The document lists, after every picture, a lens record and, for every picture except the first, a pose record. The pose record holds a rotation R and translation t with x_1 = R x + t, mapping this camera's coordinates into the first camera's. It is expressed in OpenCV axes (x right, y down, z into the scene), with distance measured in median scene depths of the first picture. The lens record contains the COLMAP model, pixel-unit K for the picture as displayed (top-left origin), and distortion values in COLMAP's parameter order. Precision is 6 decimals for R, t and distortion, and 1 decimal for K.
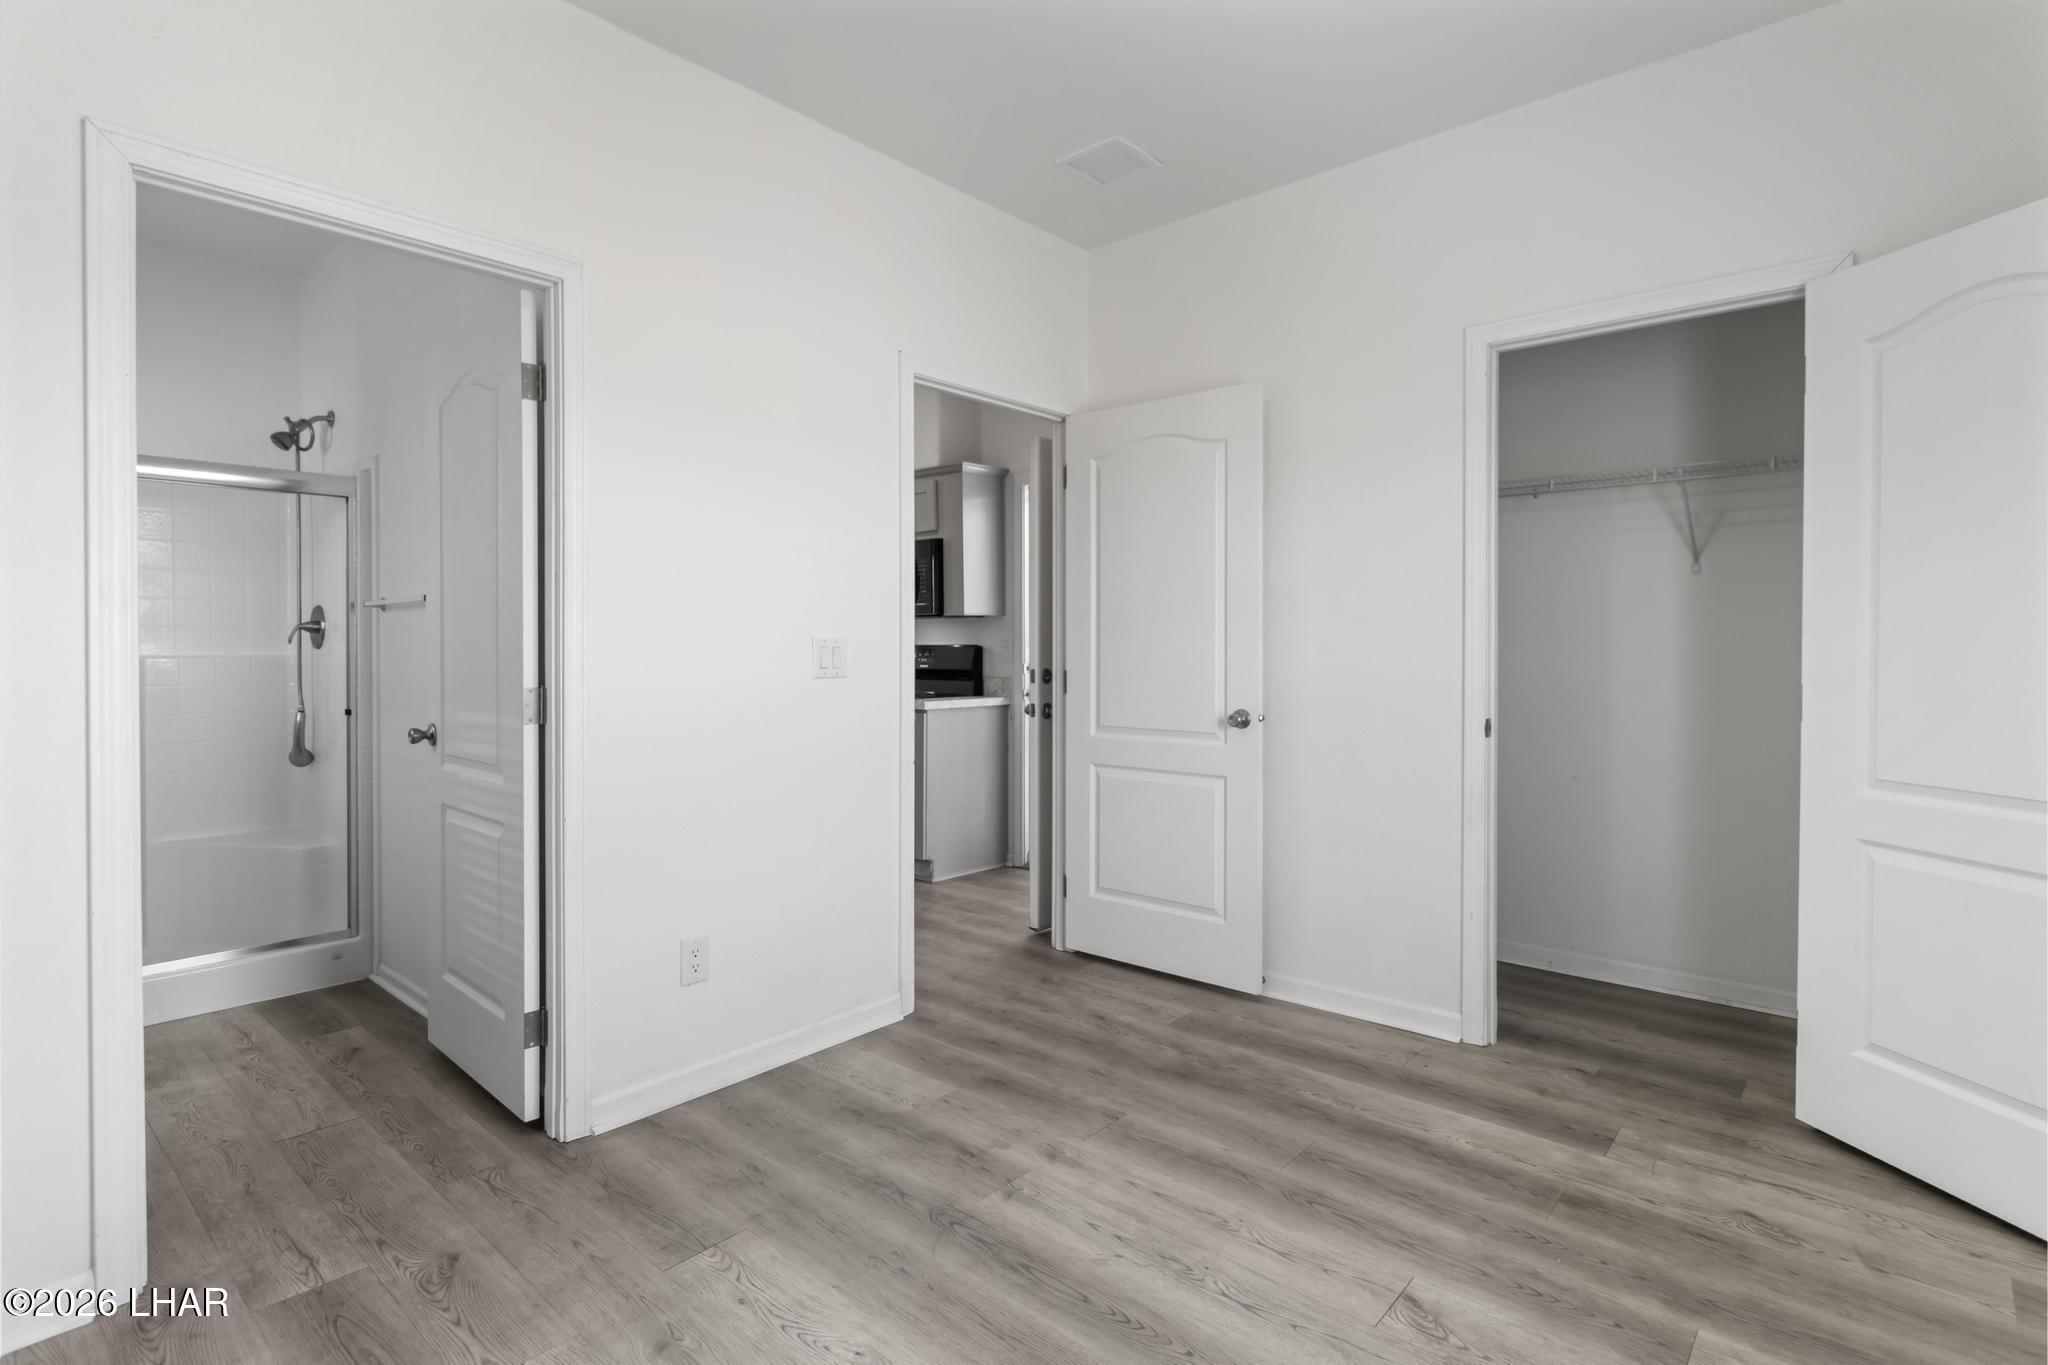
lens RADIAL K [[1015.8, 0, 970.2], [0, 1015.8, 651.5], [0, 0, 1]] dist [0.023645, -0.000019]
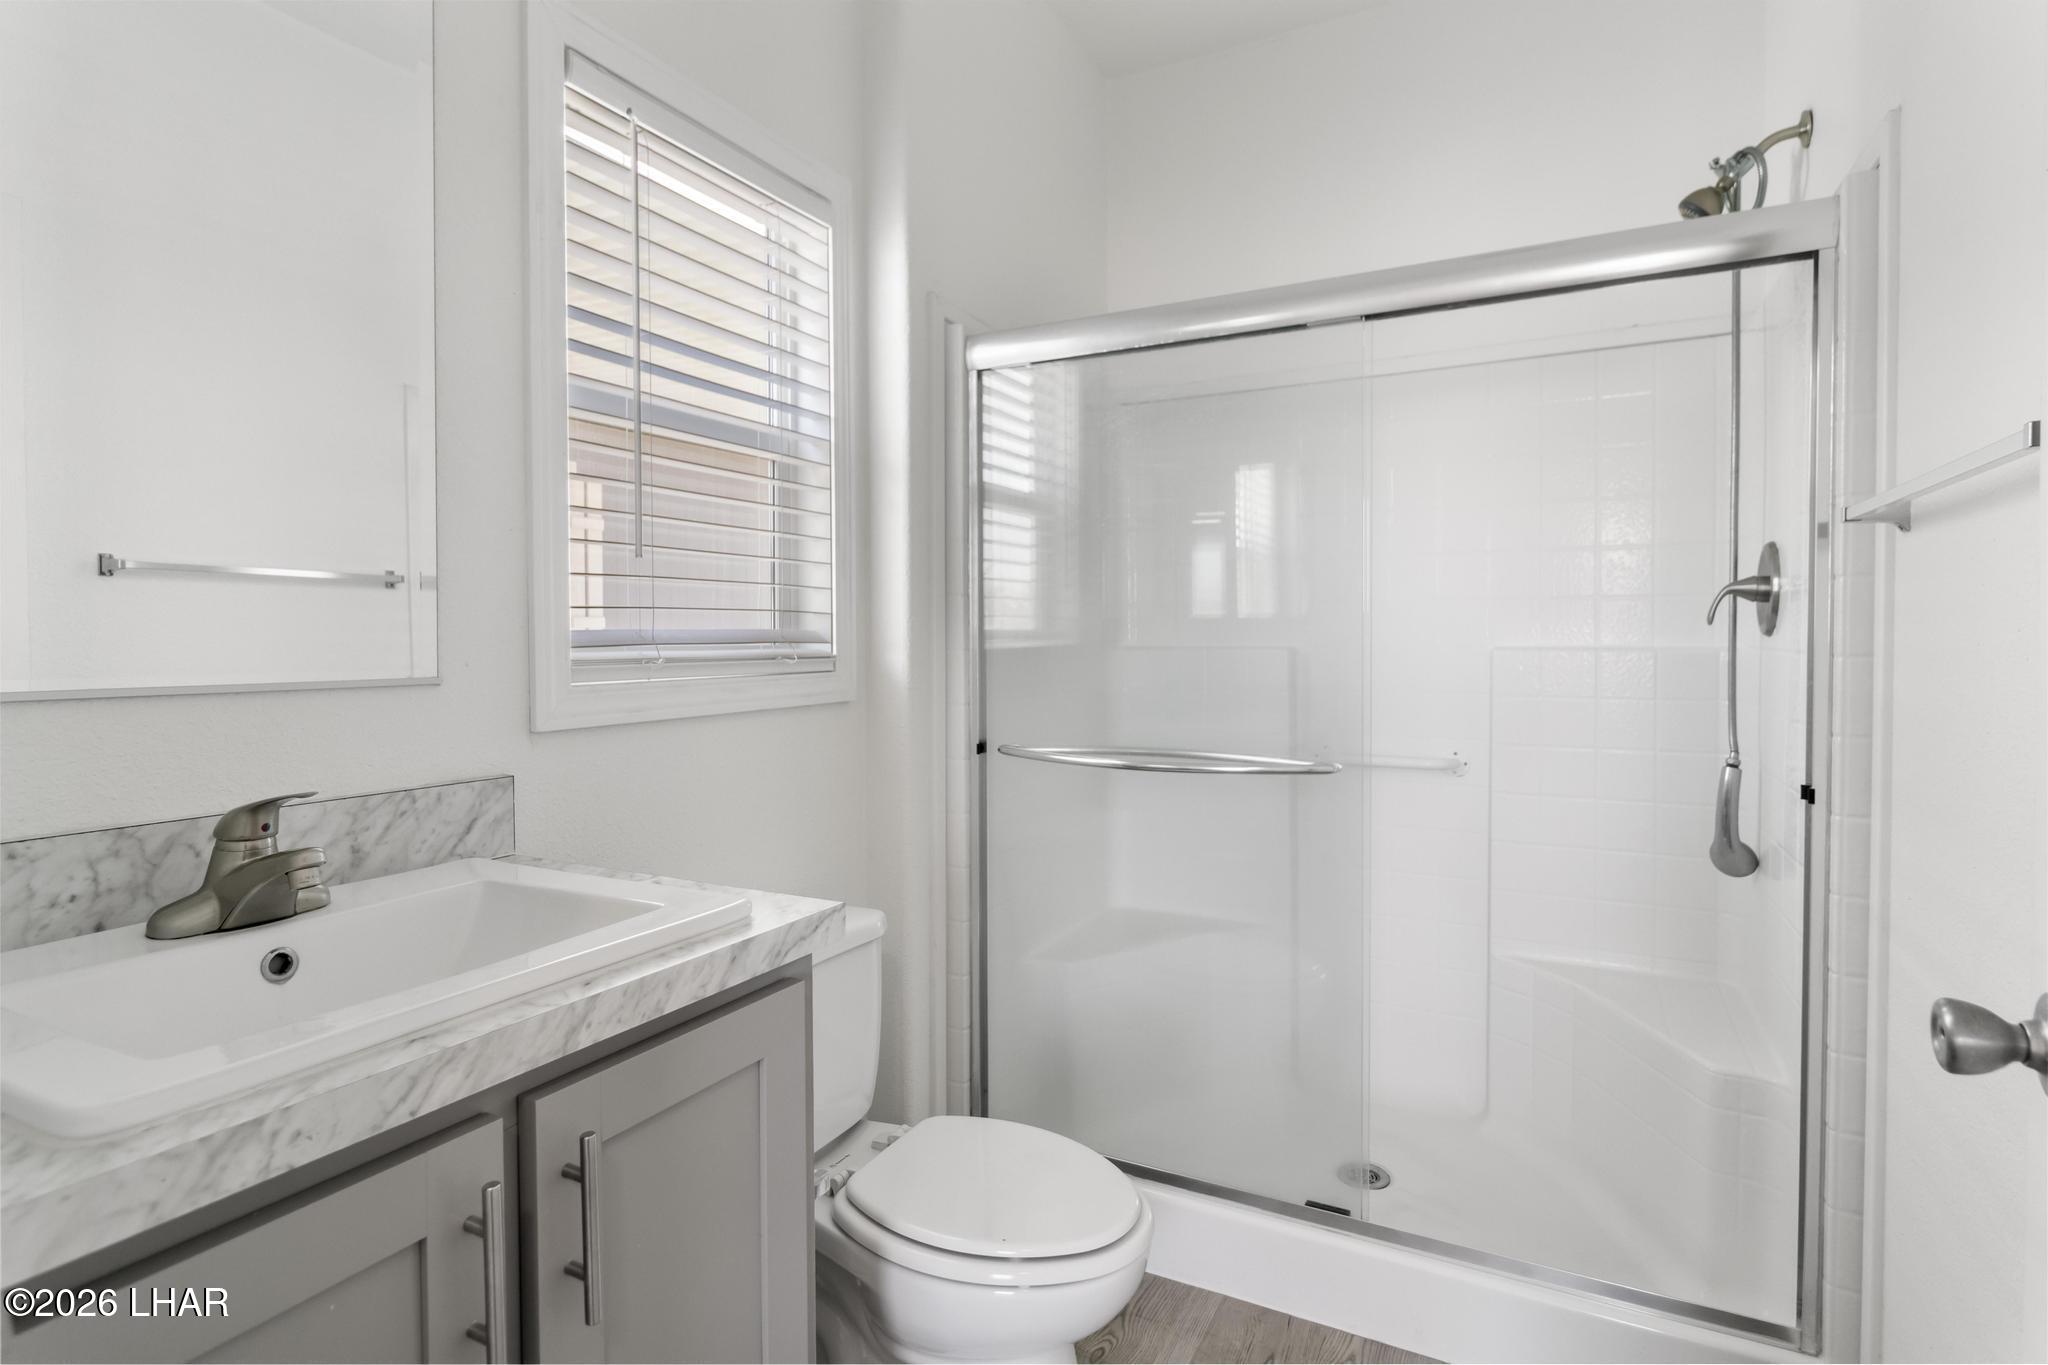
lens RADIAL K [[1037.4, 0, 1061.2], [0, 1037.4, 640.4], [0, 0, 1]] dist [0.021083, -0.000941]
pose [[0.317213, 0.010488, -0.948296, -0.286466], [-0.009821, 0.999922, 0.007774, -0.000538], [0.948304, 0.006847, 0.317291, 0.545557]]
